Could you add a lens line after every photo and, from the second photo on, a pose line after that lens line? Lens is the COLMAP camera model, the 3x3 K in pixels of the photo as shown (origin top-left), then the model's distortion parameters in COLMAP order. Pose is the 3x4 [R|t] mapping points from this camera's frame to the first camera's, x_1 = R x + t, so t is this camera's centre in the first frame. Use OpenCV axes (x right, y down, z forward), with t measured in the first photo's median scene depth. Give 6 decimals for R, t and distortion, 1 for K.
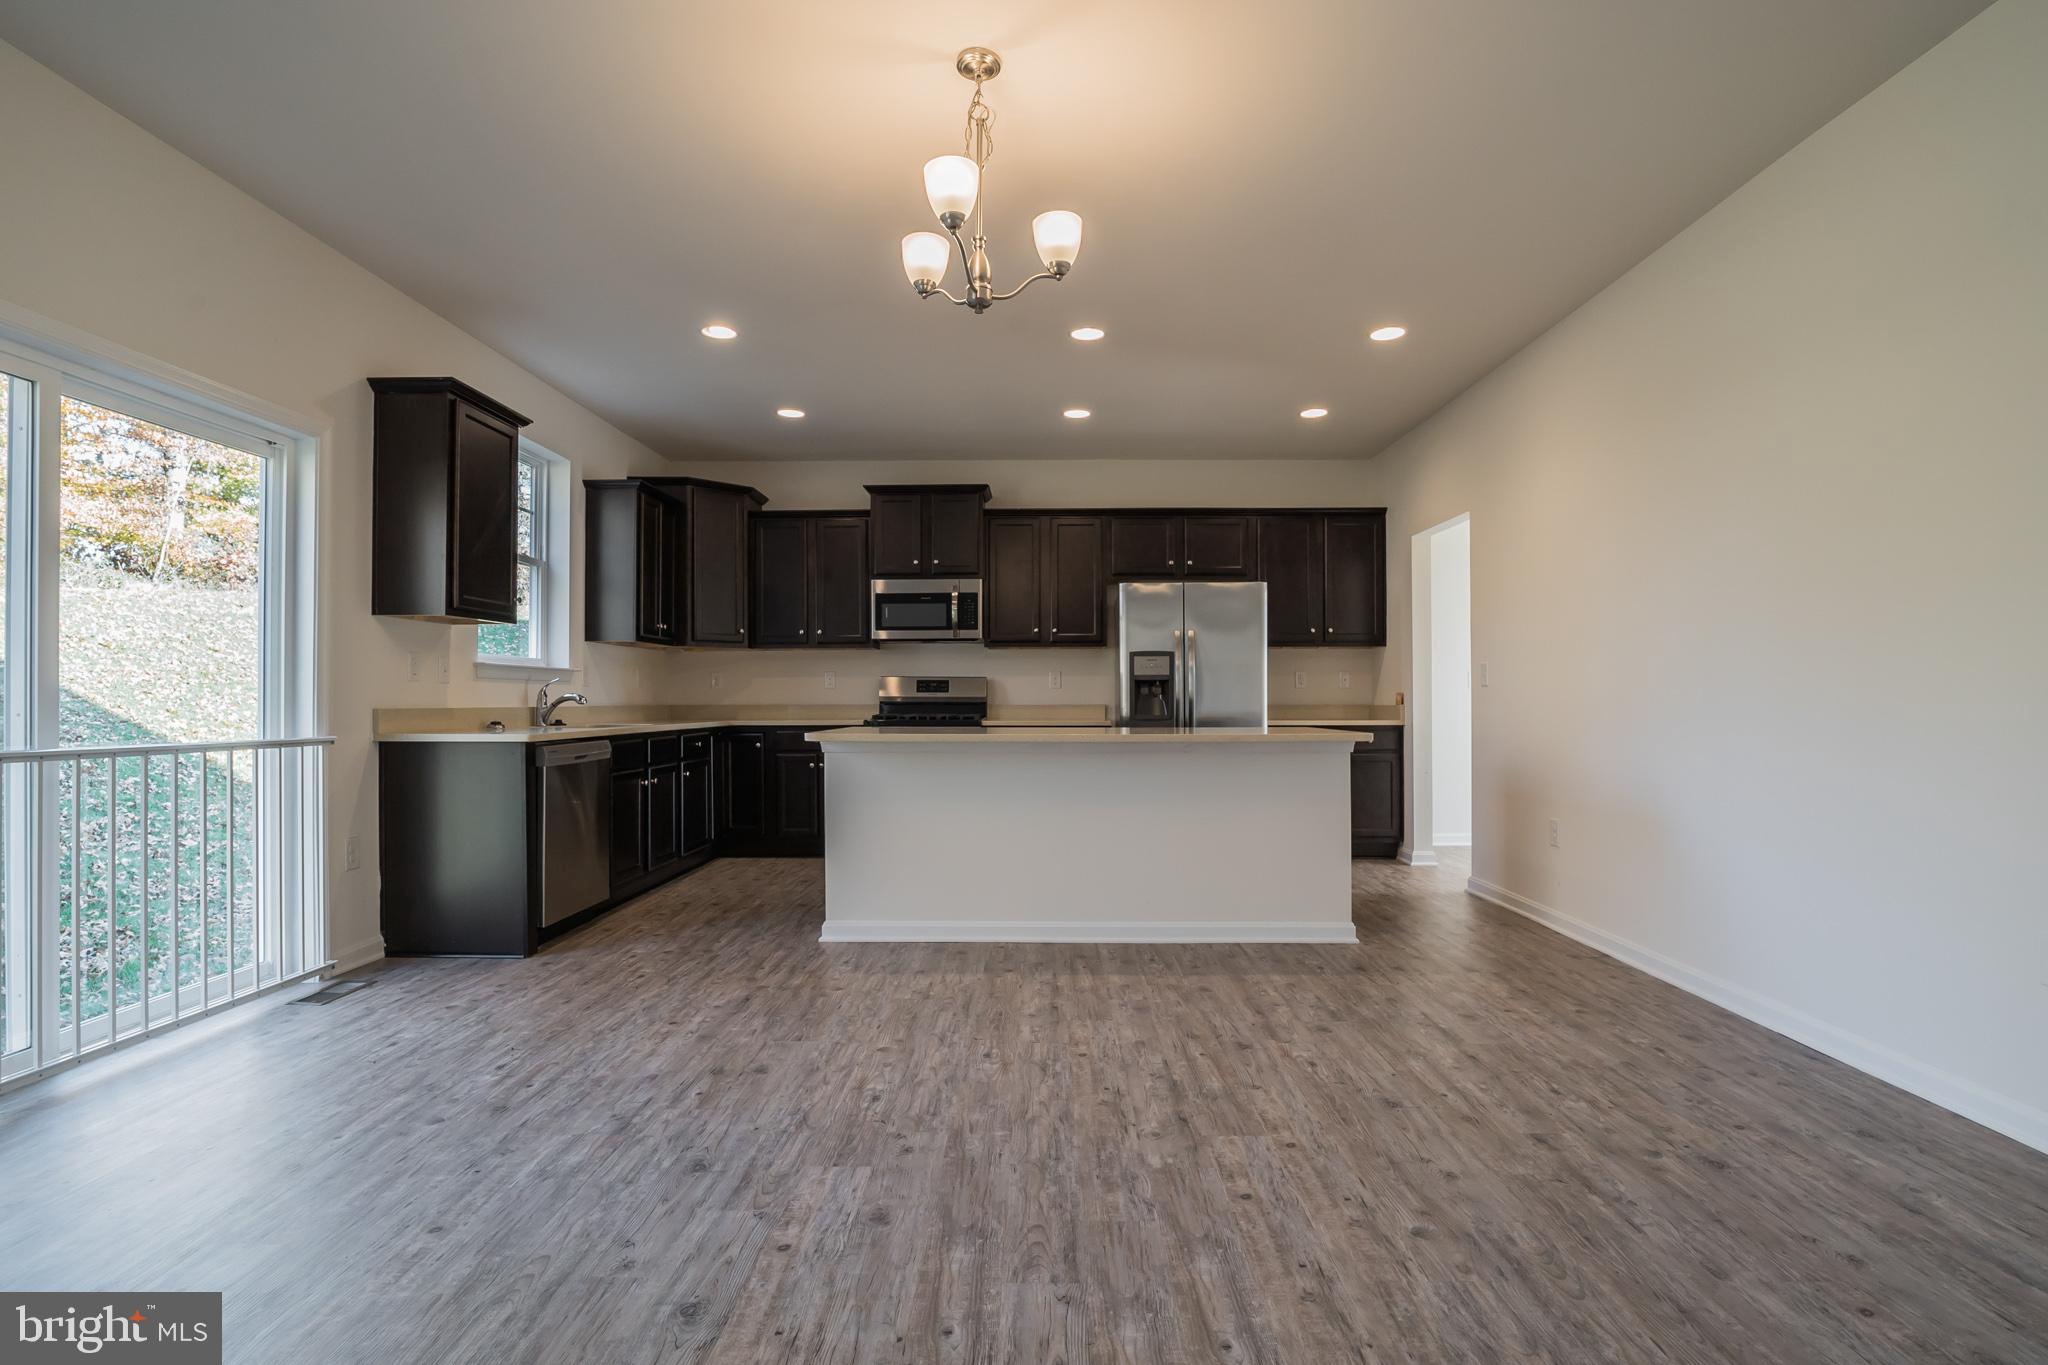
lens RADIAL K [[1007.5, 0, 1025.0], [0, 1007.5, 626.2], [0, 0, 1]] dist [-0.007299, 0.001124]
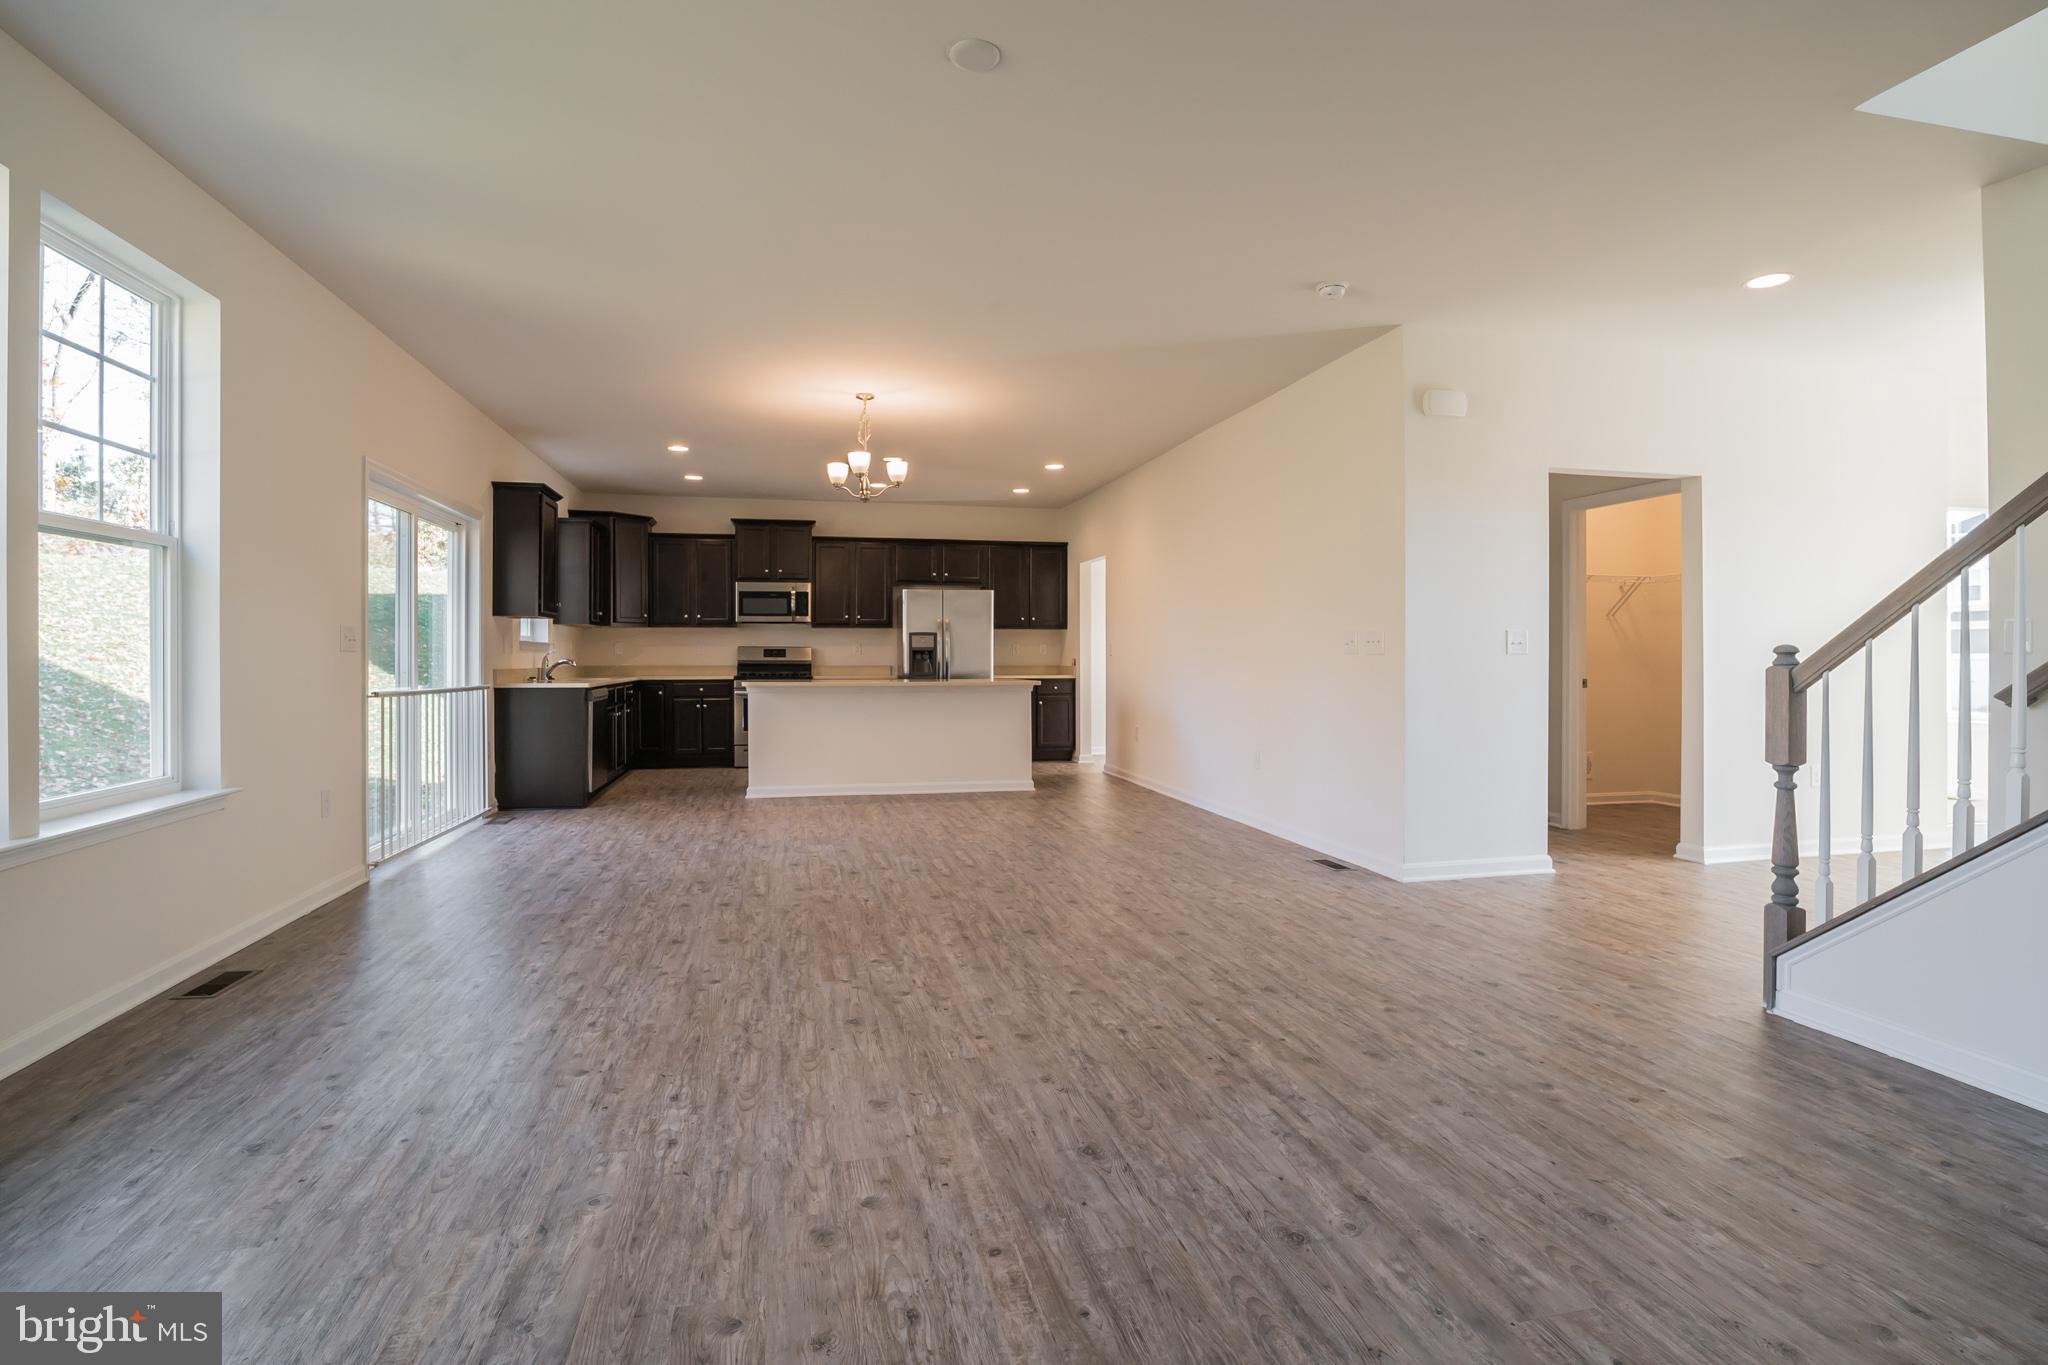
lens RADIAL K [[1007.5, 0, 1014.1], [0, 1007.5, 676.7], [0, 0, 1]] dist [-0.007299, 0.001124]
pose [[0.967878, -0.003726, 0.251394, -0.134093], [-0.019345, 0.995823, 0.089237, -0.049395], [-0.250676, -0.091234, 0.963762, -0.574211]]
